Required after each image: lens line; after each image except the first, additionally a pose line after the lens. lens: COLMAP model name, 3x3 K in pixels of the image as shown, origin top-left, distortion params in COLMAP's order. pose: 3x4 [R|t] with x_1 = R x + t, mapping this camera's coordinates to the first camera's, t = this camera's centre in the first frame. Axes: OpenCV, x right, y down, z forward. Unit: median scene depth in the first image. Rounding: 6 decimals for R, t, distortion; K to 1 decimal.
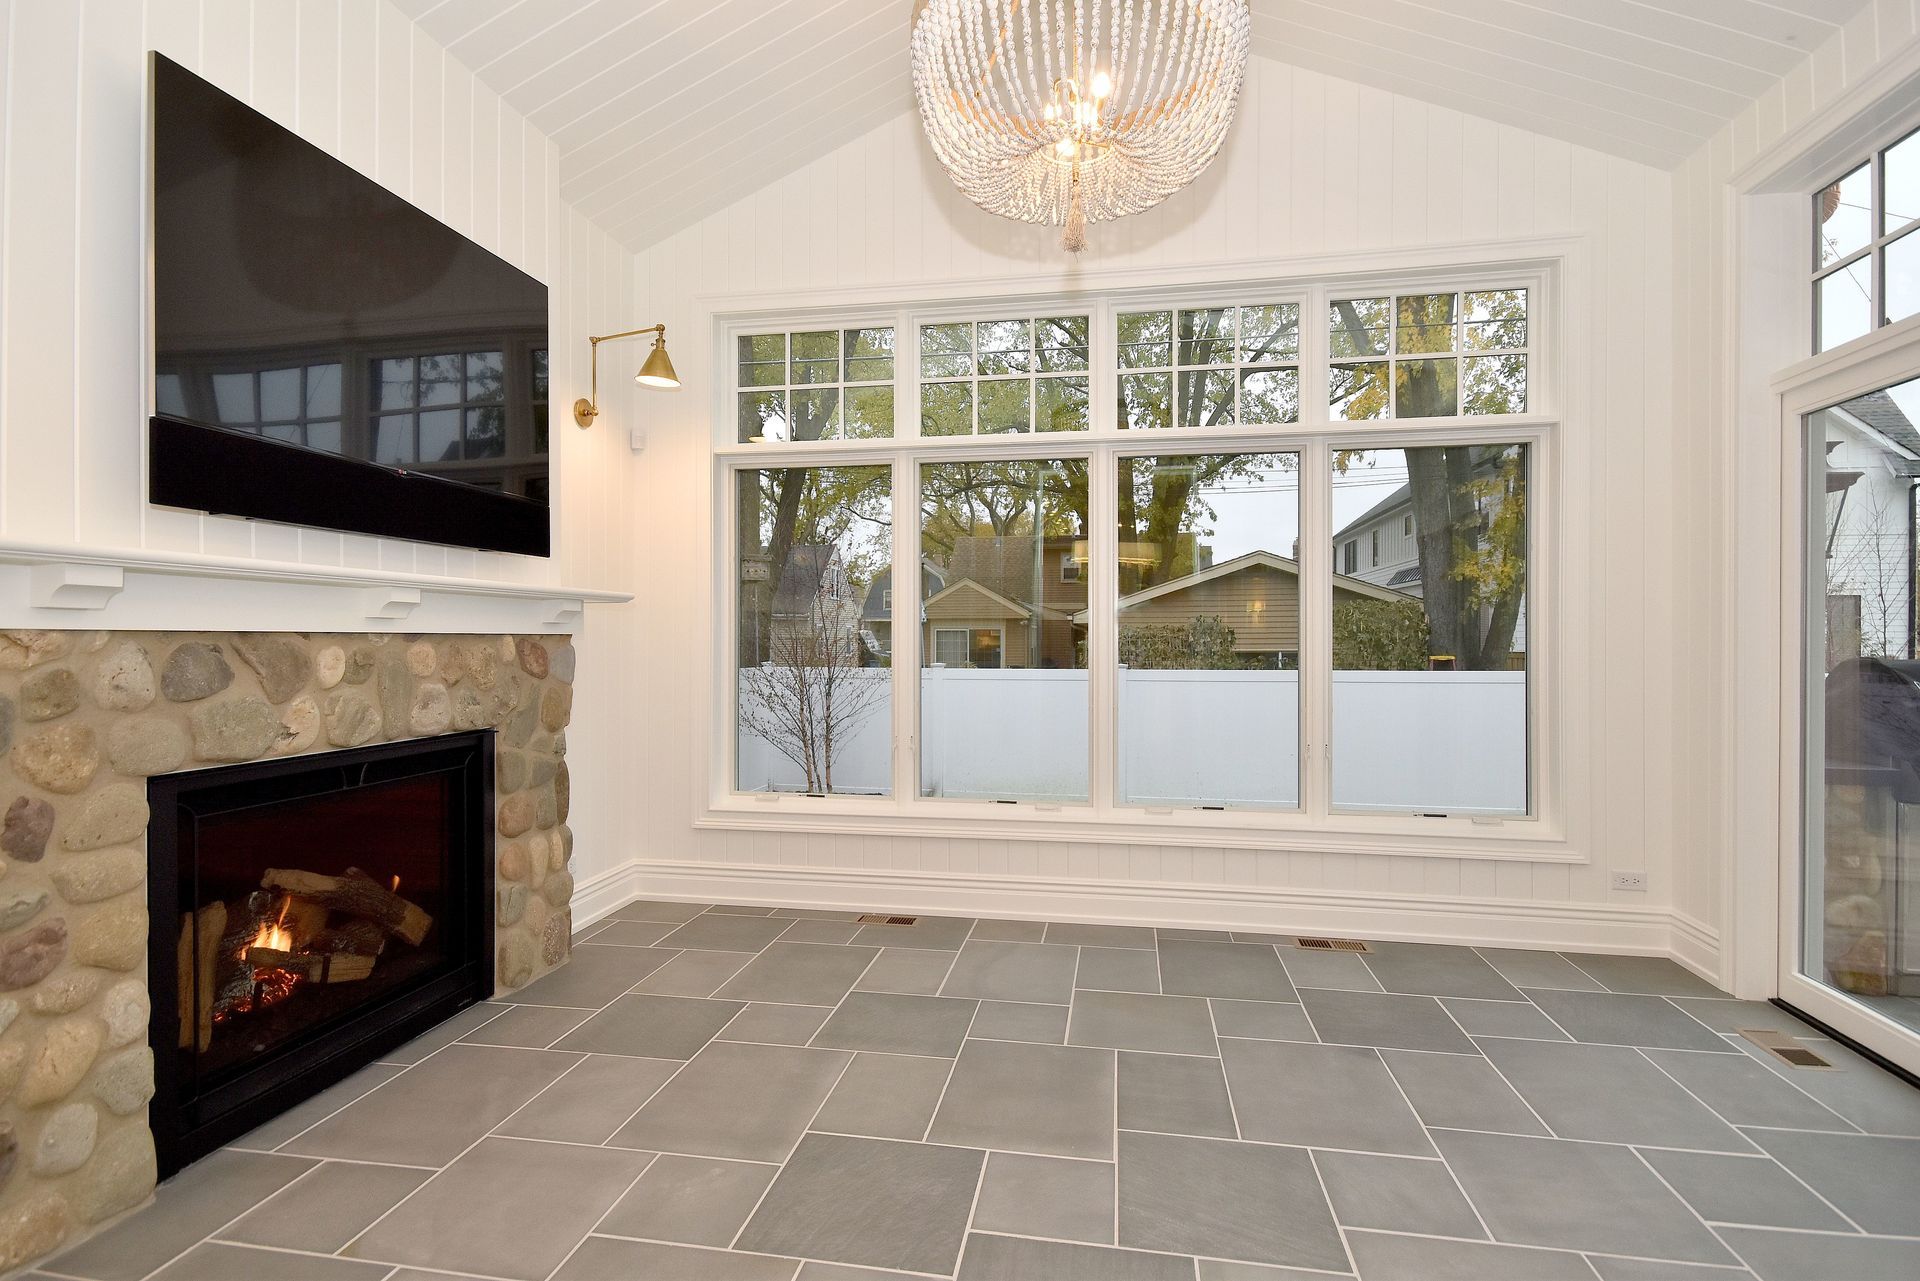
lens RADIAL K [[919.8, 0, 960.0], [0, 919.8, 640.5], [0, 0, 1]] dist [0.000708, -0.000436]
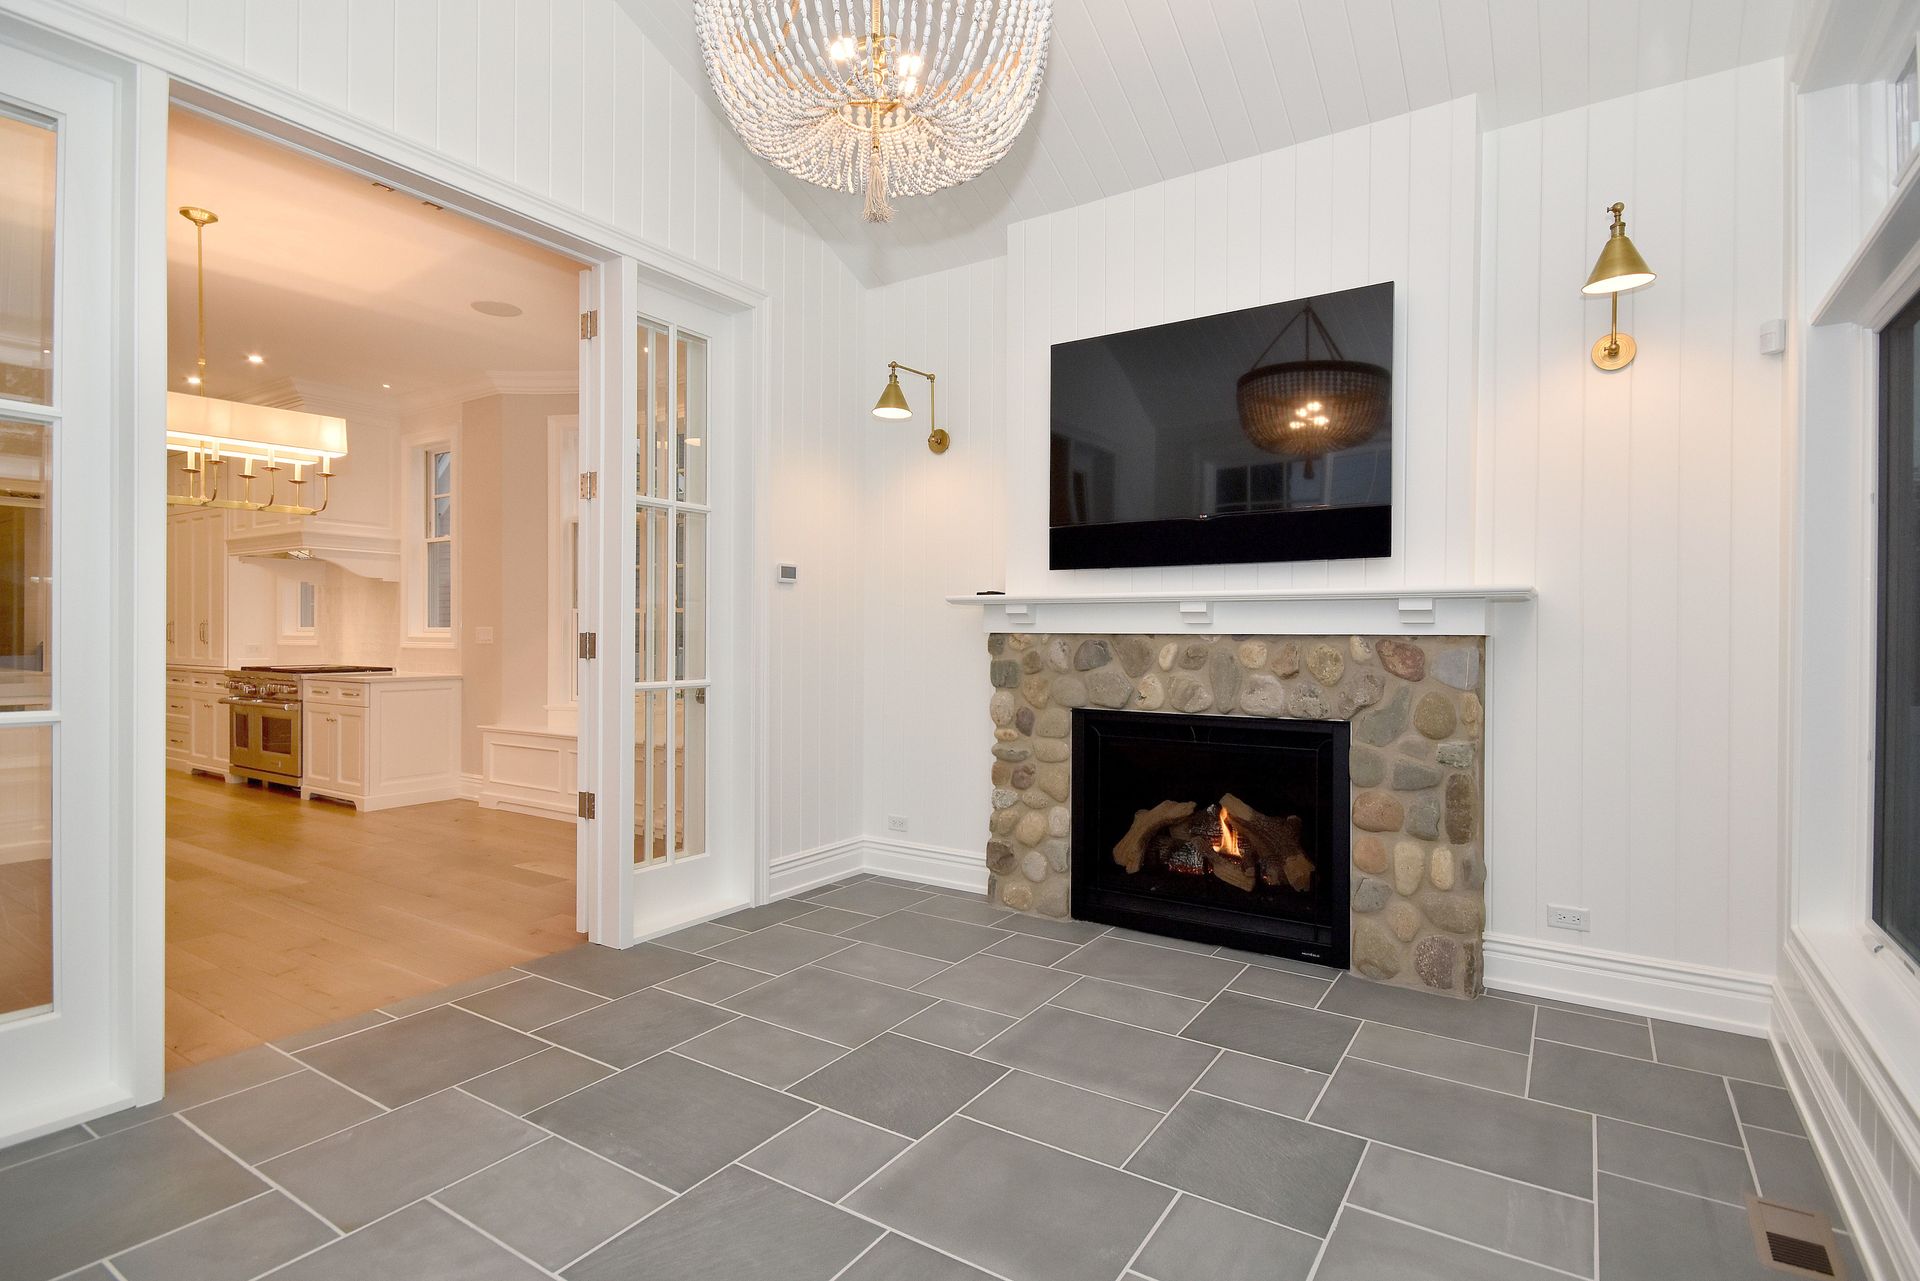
lens RADIAL K [[890.4, 0, 950.4], [0, 890.4, 638.5], [0, 0, 1]] dist [0.006092, 0.000300]
pose [[-0.375192, -0.000764, -0.926947, 0.718815], [-0.008336, 0.999962, 0.002550, -0.001849], [0.926910, 0.008684, -0.375184, 1.081689]]
